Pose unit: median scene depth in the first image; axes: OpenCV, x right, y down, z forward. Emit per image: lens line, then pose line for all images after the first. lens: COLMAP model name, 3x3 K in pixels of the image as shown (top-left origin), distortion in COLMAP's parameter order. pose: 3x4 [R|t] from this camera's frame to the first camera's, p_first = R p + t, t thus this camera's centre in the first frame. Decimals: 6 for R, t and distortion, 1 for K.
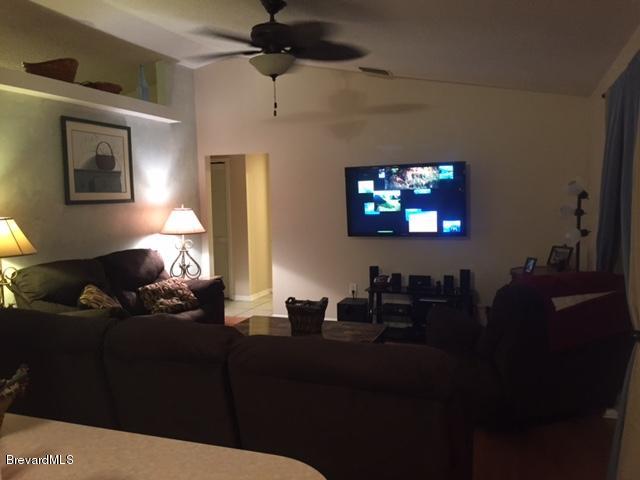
lens RADIAL K [[545.6, 0, 320.0], [0, 545.6, 240.0], [0, 0, 1]] dist [0.074202, -0.085964]
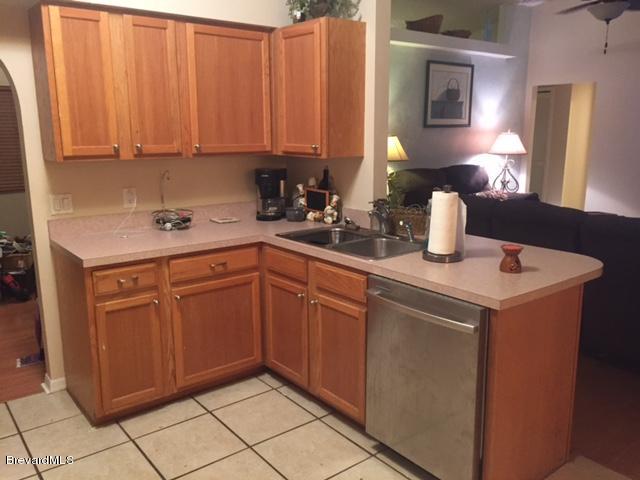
lens RADIAL K [[545.6, 0, 320.0], [0, 545.6, 240.0], [0, 0, 1]] dist [0.074202, -0.085964]
pose [[0.855902, 0.120851, -0.502819, 0.029613], [-0.057136, 0.988457, 0.140316, 0.029877], [0.513972, -0.091367, 0.852927, -0.267252]]
